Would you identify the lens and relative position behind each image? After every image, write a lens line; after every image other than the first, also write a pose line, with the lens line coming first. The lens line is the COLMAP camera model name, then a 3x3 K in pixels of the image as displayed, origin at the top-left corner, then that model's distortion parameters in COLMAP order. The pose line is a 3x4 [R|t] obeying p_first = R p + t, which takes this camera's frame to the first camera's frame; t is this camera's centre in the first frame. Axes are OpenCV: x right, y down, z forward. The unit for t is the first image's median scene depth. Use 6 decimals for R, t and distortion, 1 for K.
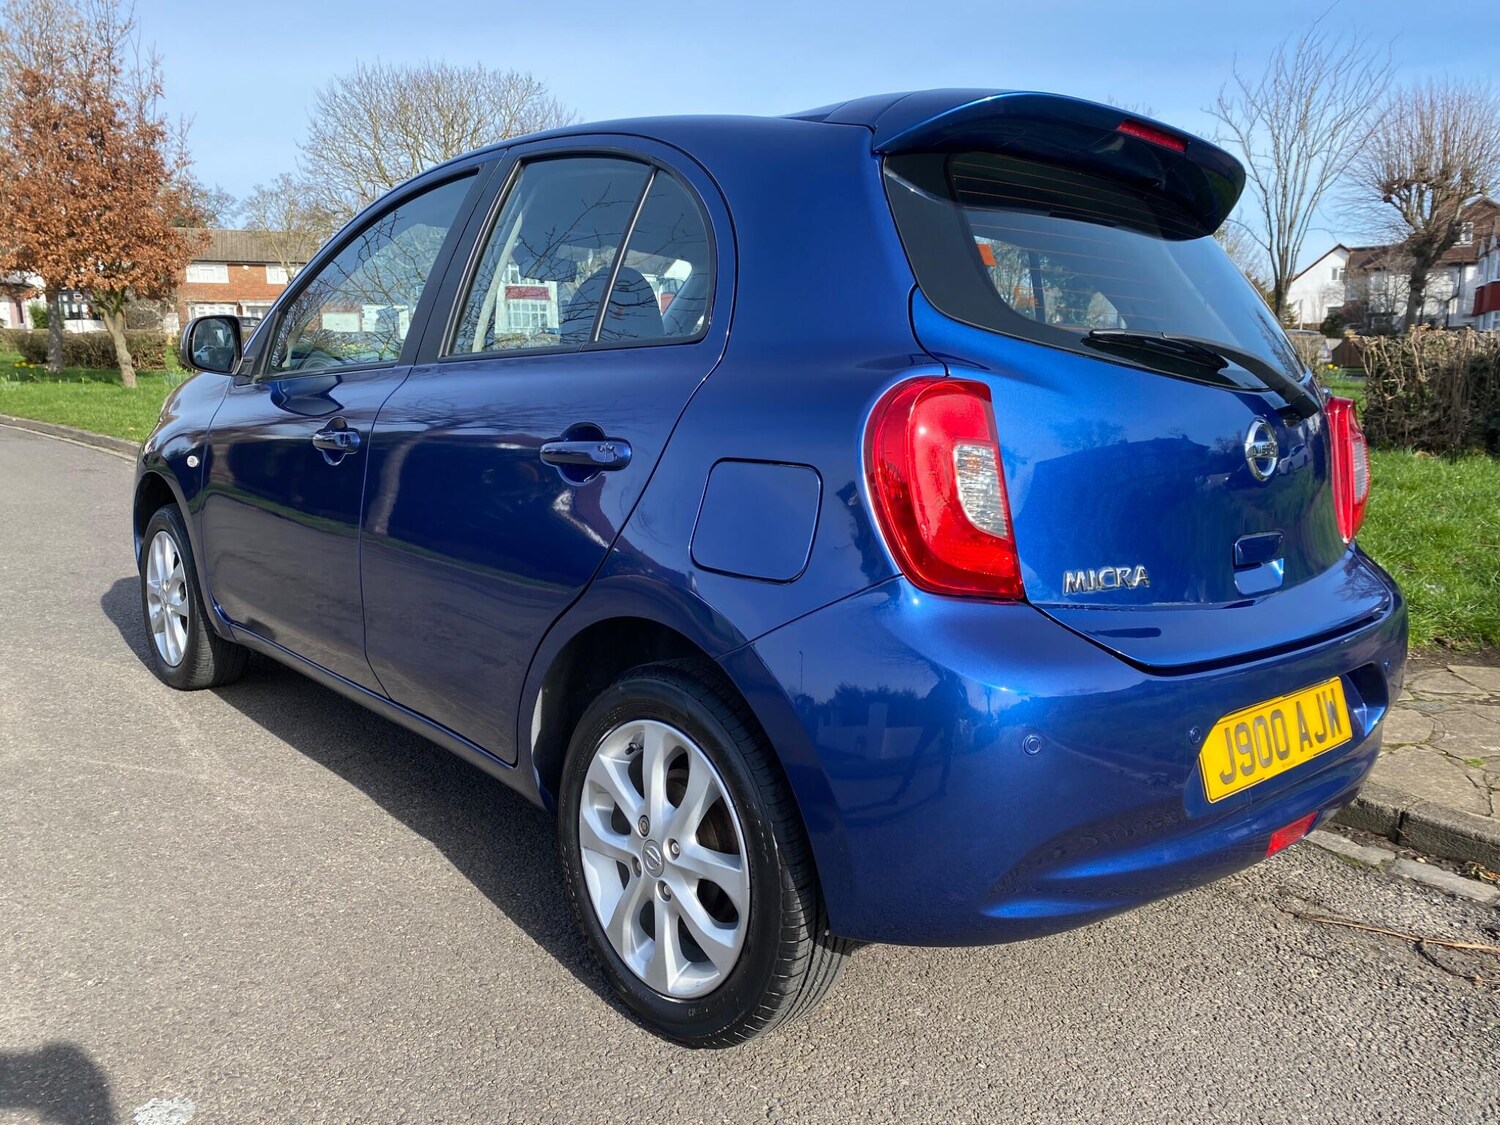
lens RADIAL K [[1169.6, 0, 750.0], [0, 1169.6, 562.5], [0, 0, 1]] dist [-0.028204, 0.004217]
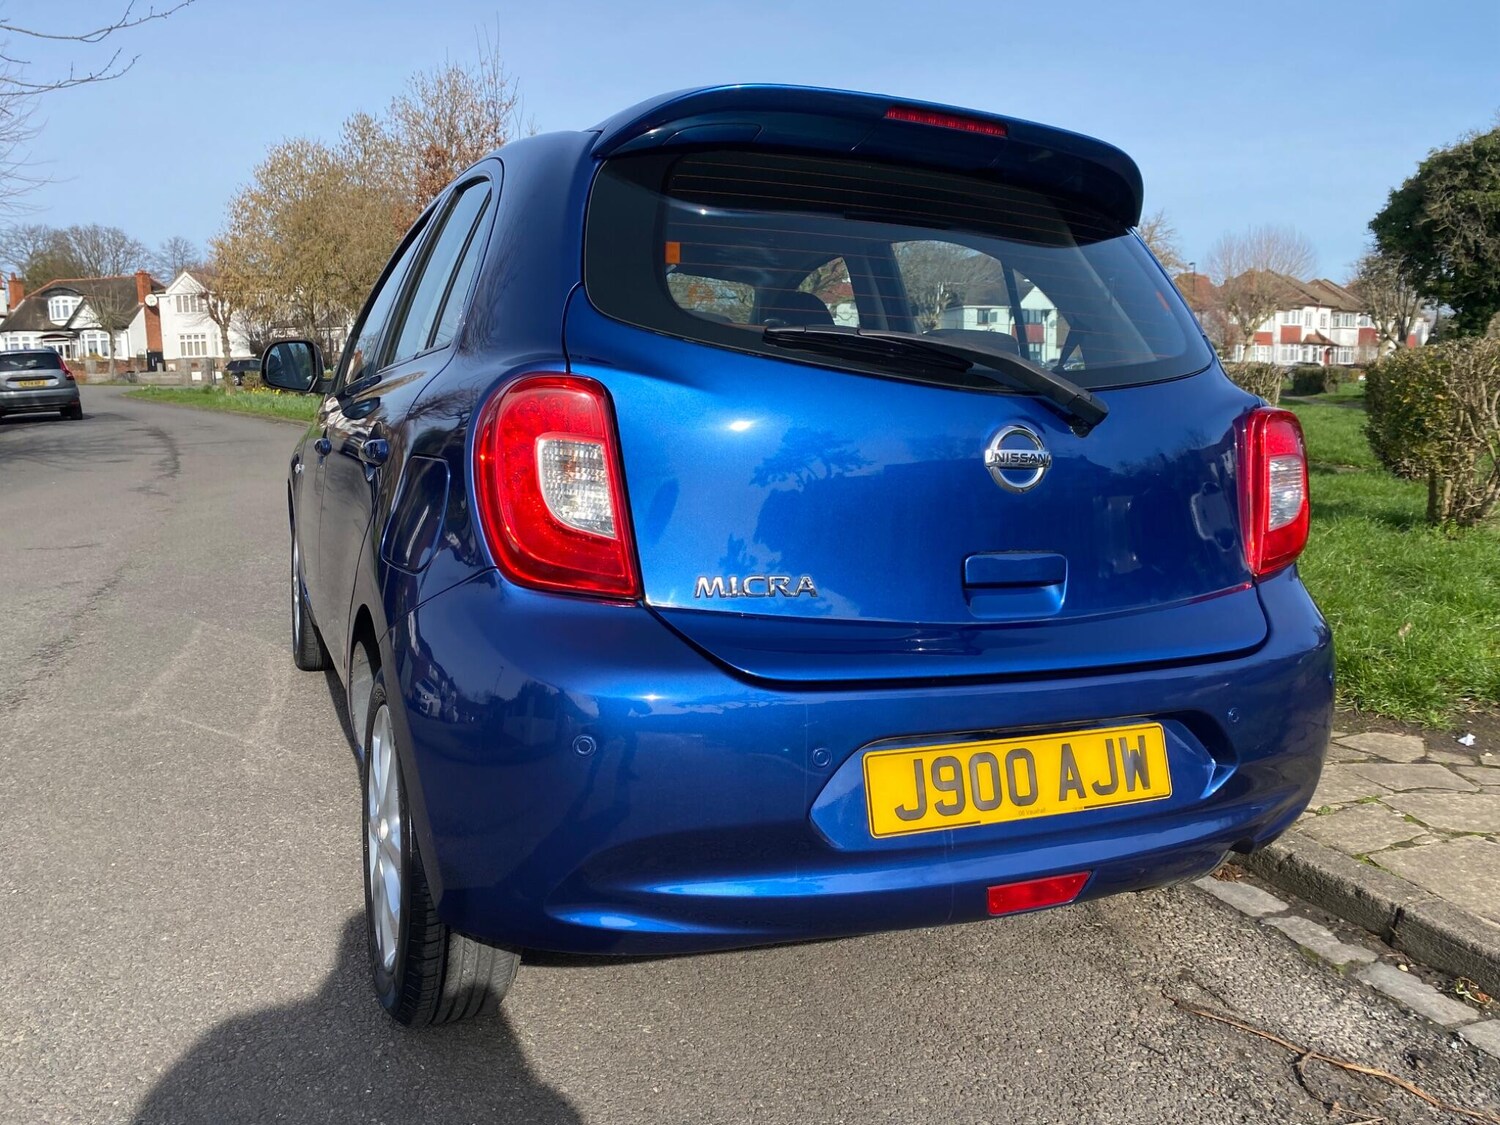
lens RADIAL K [[1142.4, 0, 754.5], [0, 1142.4, 565.0], [0, 0, 1]] dist [0.029796, -0.022832]
pose [[0.960877, 0.044210, -0.273424, 0.393329], [-0.052803, 0.998313, -0.024146, 0.013341], [0.271896, 0.037639, 0.961590, 0.069257]]
